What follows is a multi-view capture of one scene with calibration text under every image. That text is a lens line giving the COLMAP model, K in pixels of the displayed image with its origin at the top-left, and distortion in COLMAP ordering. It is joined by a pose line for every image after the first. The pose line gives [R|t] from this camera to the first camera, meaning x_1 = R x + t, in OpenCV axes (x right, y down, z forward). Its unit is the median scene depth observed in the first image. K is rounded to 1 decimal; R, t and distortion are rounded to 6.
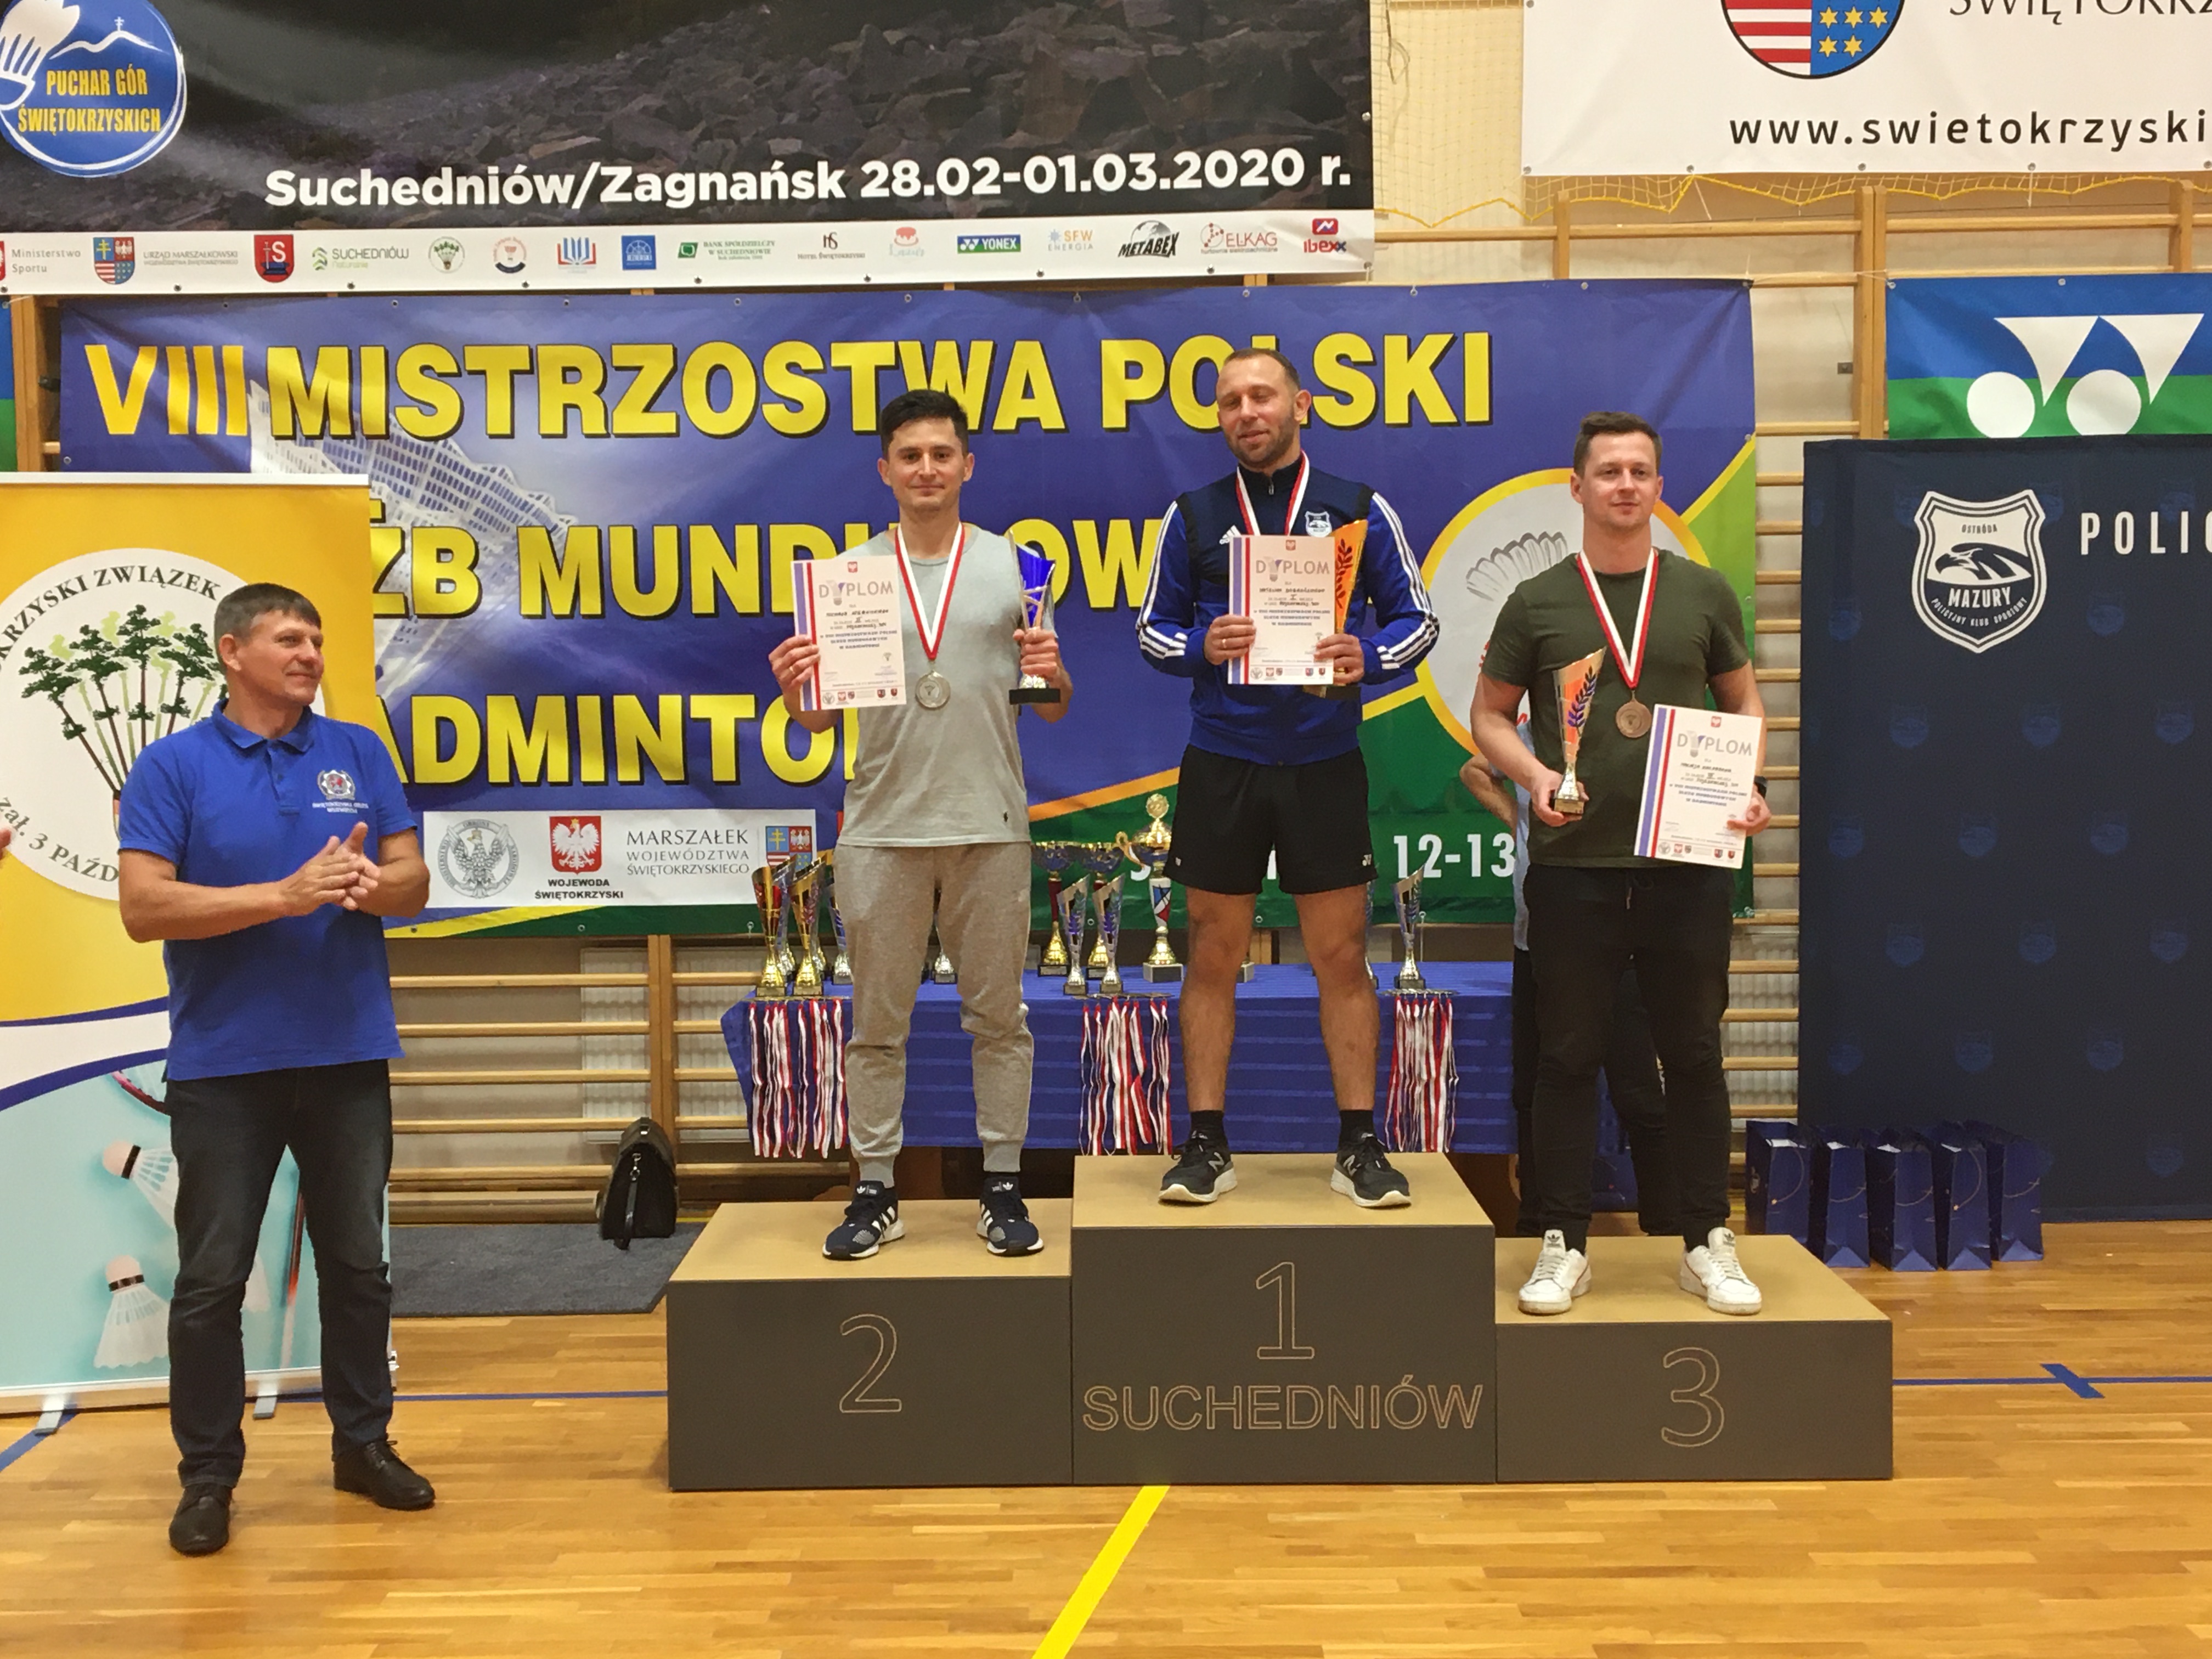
lens RADIAL K [[2800.0, 0, 1133.7], [0, 2800.0, 870.1], [0, 0, 1]] dist [0.059067, 0.000000]
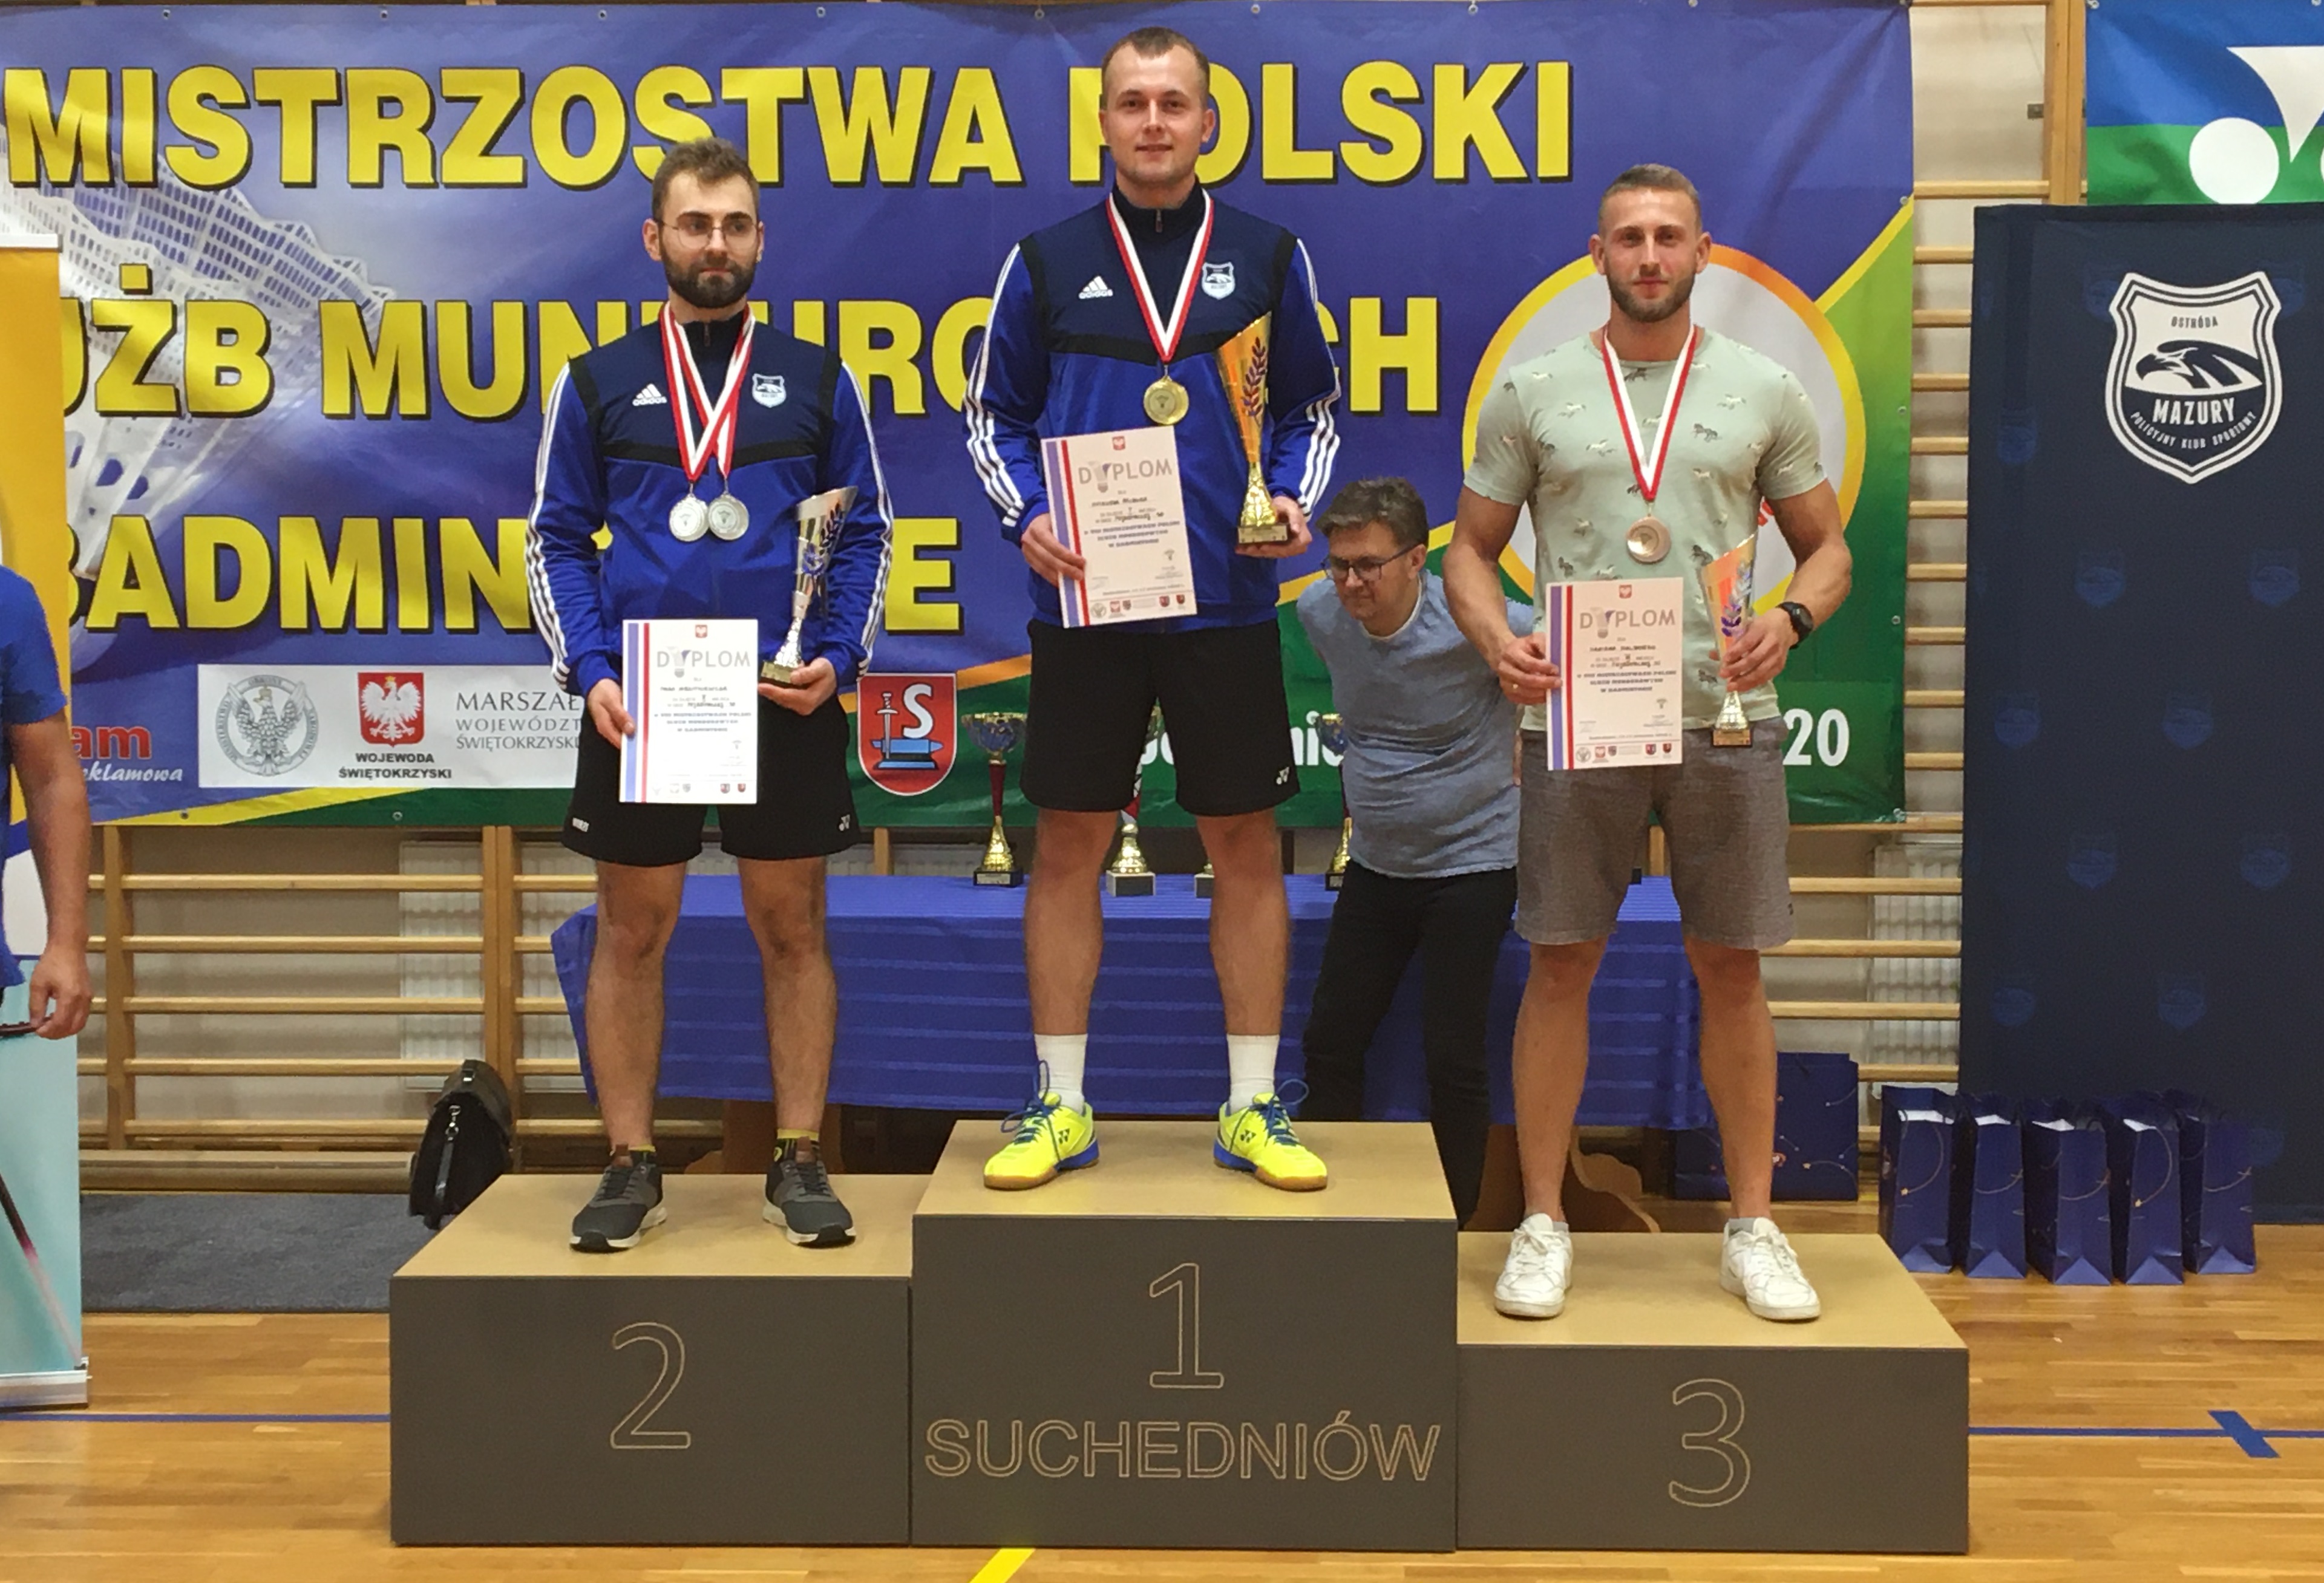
lens RADIAL K [[3563.8, 0, 1190.1], [0, 3563.8, 748.5], [0, 0, 1]] dist [0.063514, 0.000000]
pose [[0.999457, 0.012859, -0.030334, 0.054451], [-0.012843, 0.999917, 0.000696, -0.001607], [0.030340, -0.000306, 0.999540, 0.012154]]
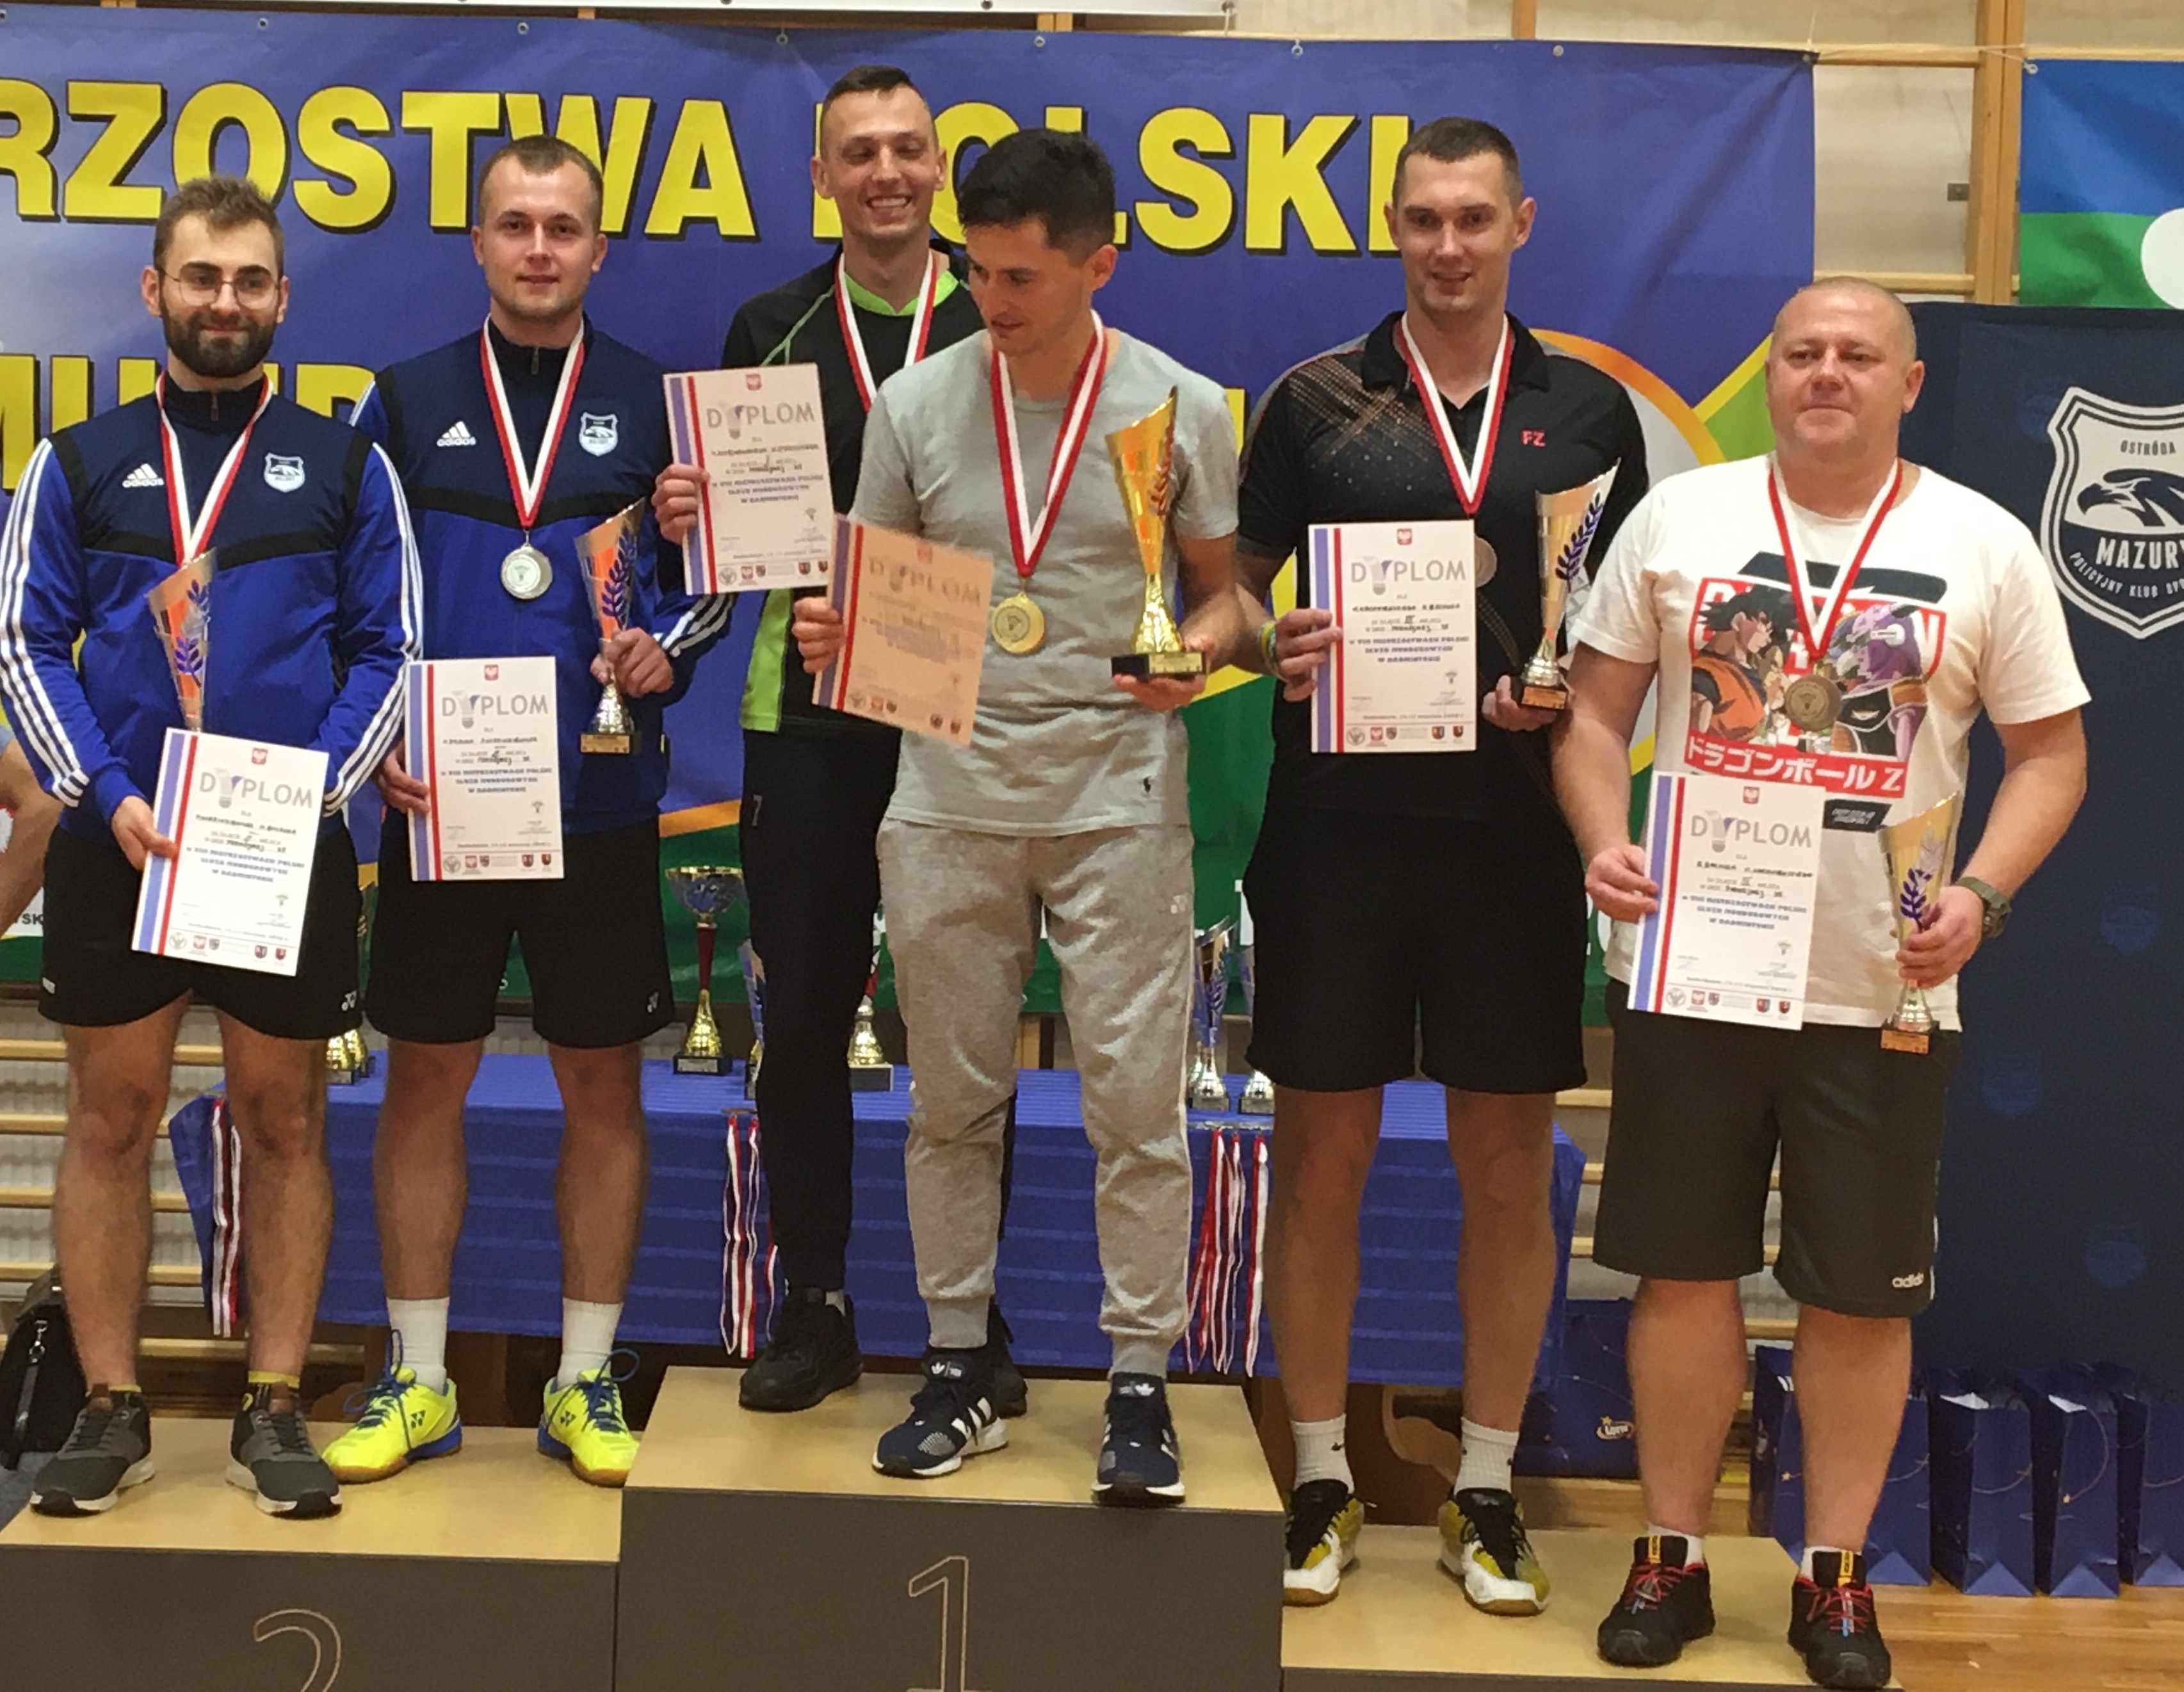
lens RADIAL K [[4173.9, 0, 1163.5], [0, 4173.9, 785.4], [0, 0, 1]] dist [0.064821, 0.000000]
pose [[0.998448, 0.043744, -0.034464, 0.110052], [-0.044731, 0.998595, -0.028407, -0.006284], [0.033172, 0.029905, 0.999002, 0.033985]]
